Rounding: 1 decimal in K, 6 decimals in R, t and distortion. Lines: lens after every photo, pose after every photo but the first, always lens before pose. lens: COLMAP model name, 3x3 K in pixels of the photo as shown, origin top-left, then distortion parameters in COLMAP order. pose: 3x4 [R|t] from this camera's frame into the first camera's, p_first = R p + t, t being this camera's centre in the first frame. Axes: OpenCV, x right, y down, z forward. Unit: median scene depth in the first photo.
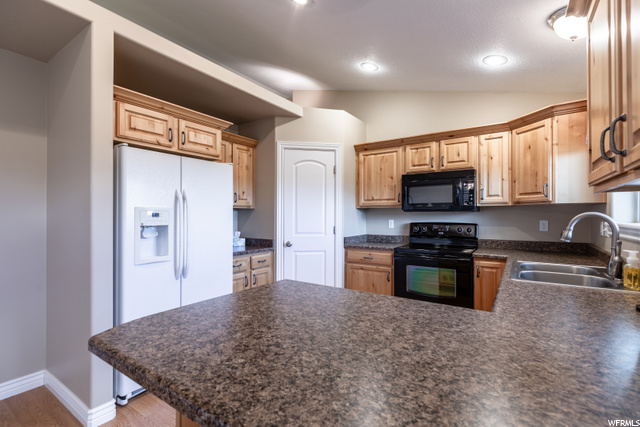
lens RADIAL K [[291.0, 0, 325.2], [0, 291.0, 214.7], [0, 0, 1]] dist [0.005796, -0.000990]
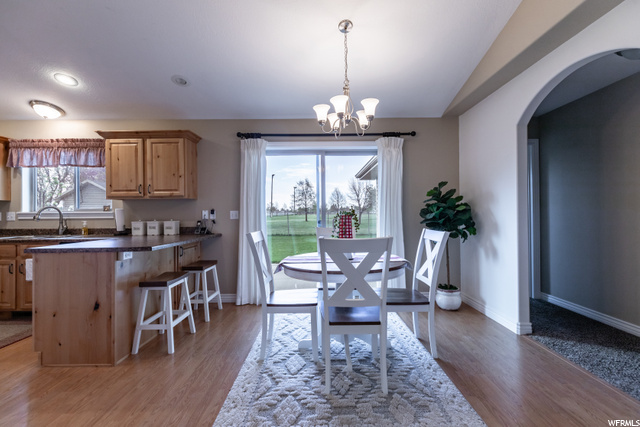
lens RADIAL K [[291.0, 0, 324.3], [0, 291.0, 207.8], [0, 0, 1]] dist [0.005796, -0.000990]
pose [[-0.562556, 0.024277, 0.826403, -1.014925], [0.009289, 0.999691, -0.023044, 0.038255], [-0.826707, -0.005287, -0.562608, 0.311006]]
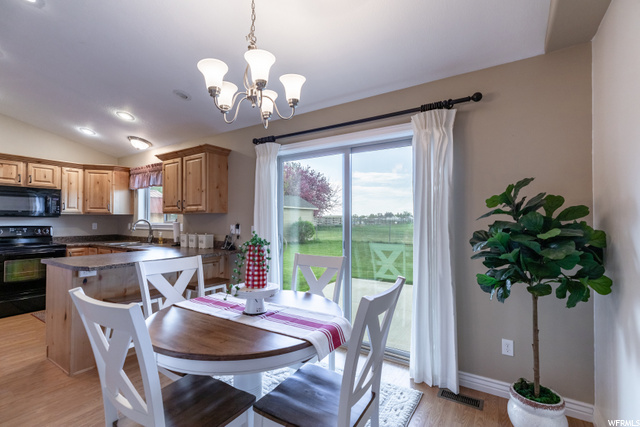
lens RADIAL K [[291.0, 0, 318.8], [0, 291.0, 215.5], [0, 0, 1]] dist [0.005796, -0.000990]
pose [[-0.013562, 0.017327, 0.999758, -0.908873], [-0.003739, 0.999842, -0.017379, -0.000773], [-0.999901, -0.003974, -0.013495, -0.277769]]
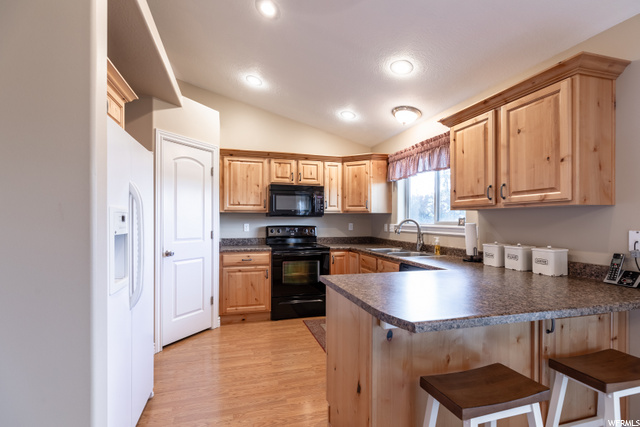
lens RADIAL K [[291.0, 0, 307.9], [0, 291.0, 221.2], [0, 0, 1]] dist [0.005796, -0.000990]
pose [[0.656155, -0.000305, 0.754626, -0.513505], [-0.006128, 0.999965, 0.005733, 0.000966], [-0.754601, -0.008386, 0.656130, 0.142792]]
